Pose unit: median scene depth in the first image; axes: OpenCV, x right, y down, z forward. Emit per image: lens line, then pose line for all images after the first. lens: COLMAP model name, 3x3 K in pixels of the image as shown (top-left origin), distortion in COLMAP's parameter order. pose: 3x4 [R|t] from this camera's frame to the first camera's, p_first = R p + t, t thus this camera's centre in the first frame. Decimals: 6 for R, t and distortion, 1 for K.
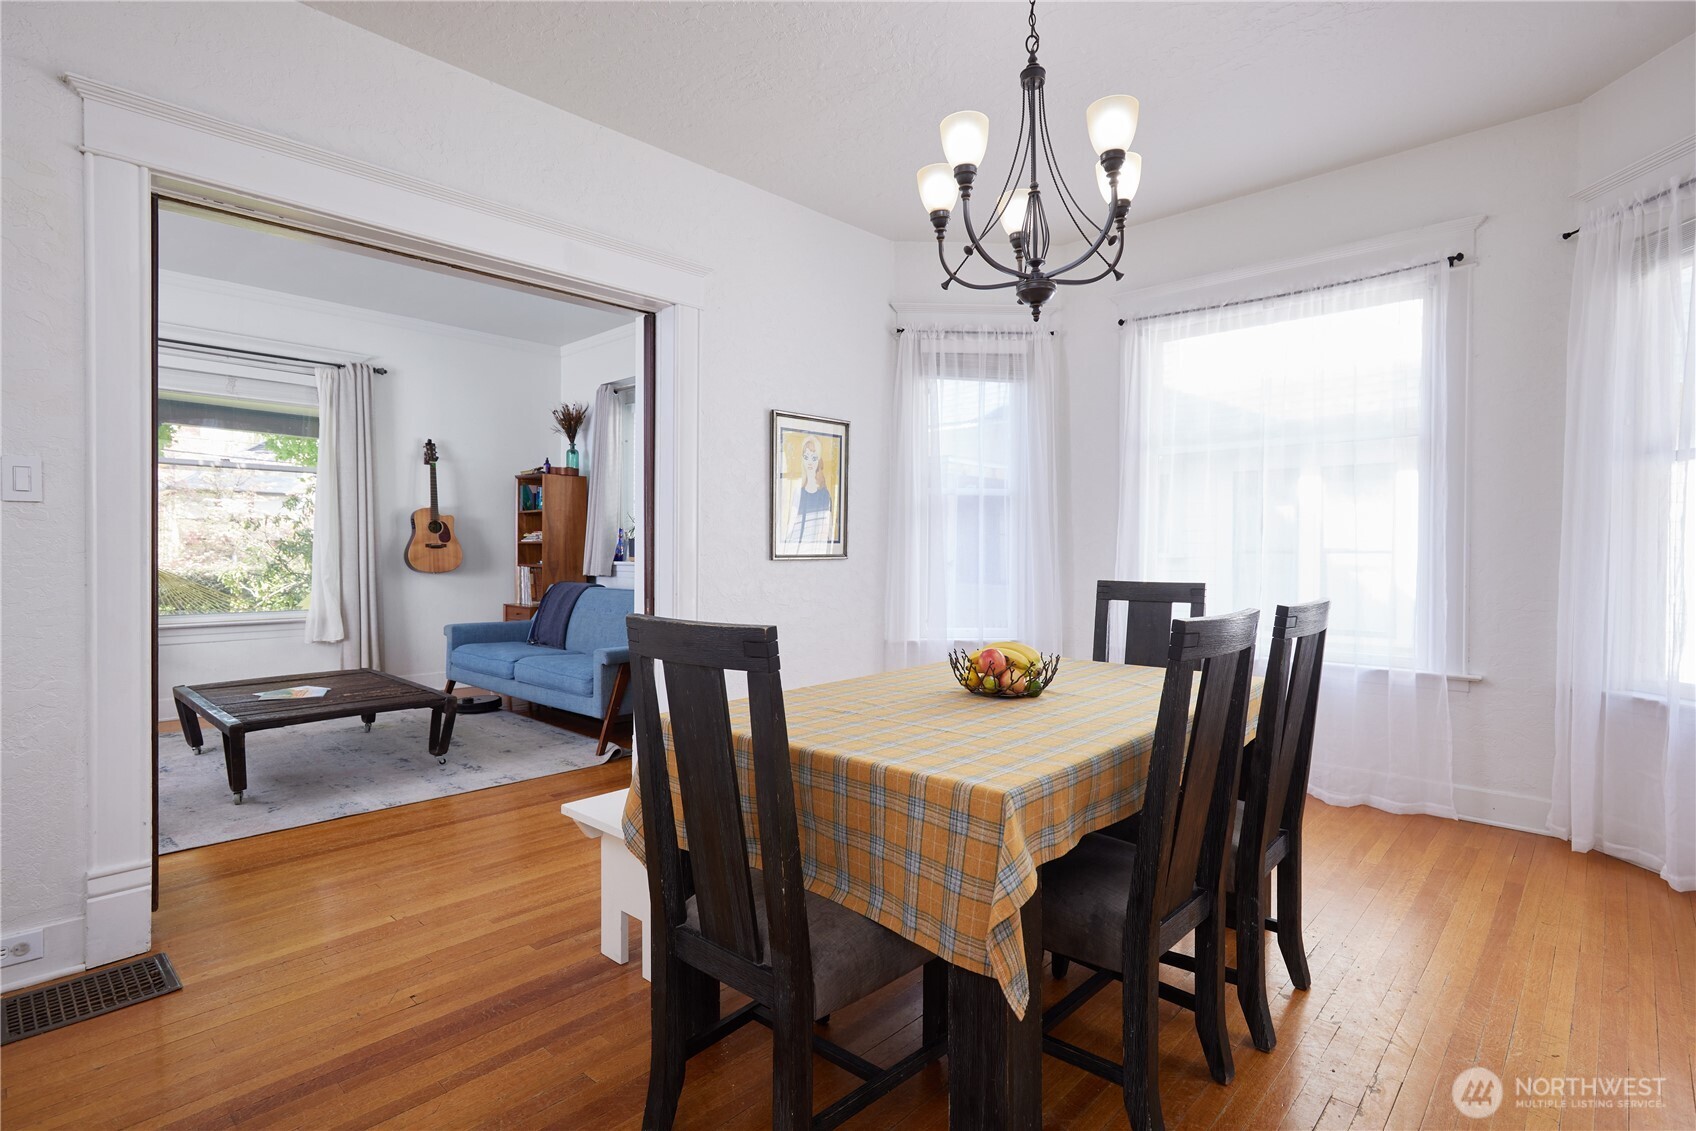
lens RADIAL K [[844.8, 0, 844.3], [0, 844.8, 565.8], [0, 0, 1]] dist [0.005188, -0.000779]
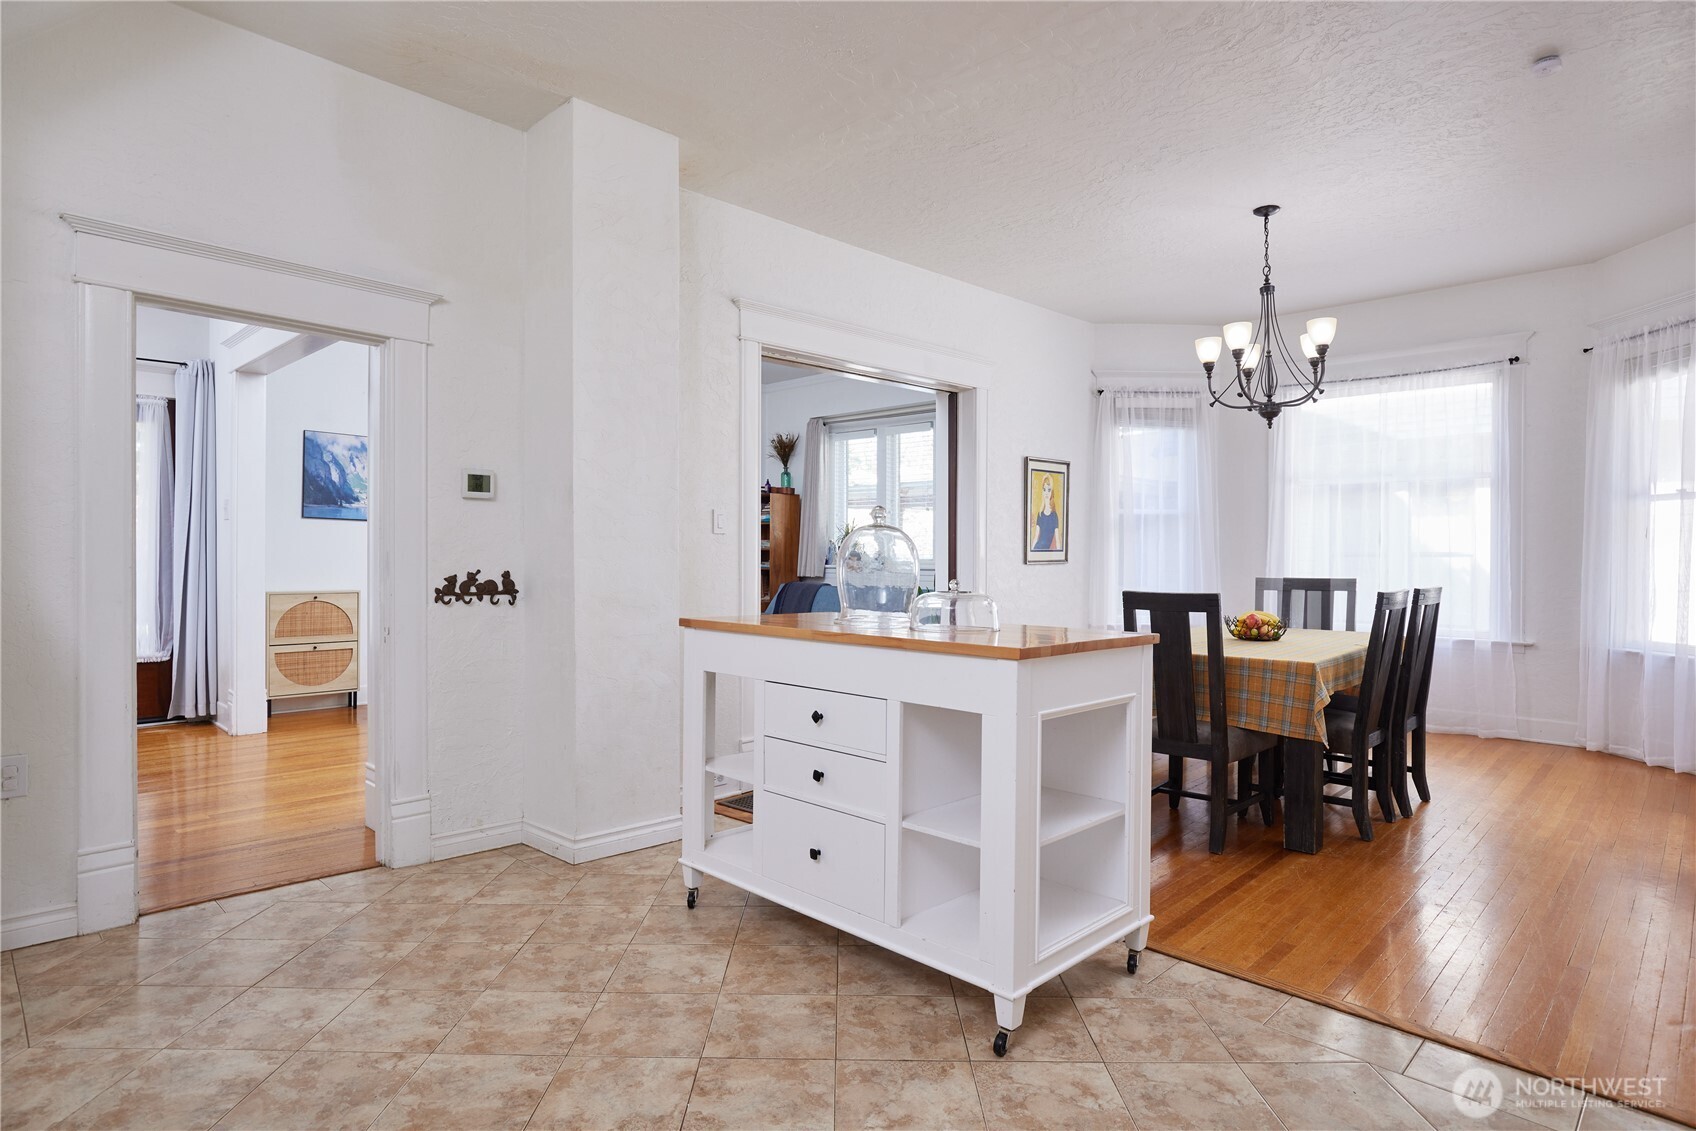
lens RADIAL K [[914.8, 0, 858.6], [0, 914.8, 559.2], [0, 0, 1]] dist [-0.016150, 0.000931]
pose [[0.999812, -0.000611, -0.019400, -0.455988], [0.000395, 0.999937, -0.011174, 0.001951], [0.019406, 0.011164, 0.999749, -0.698479]]
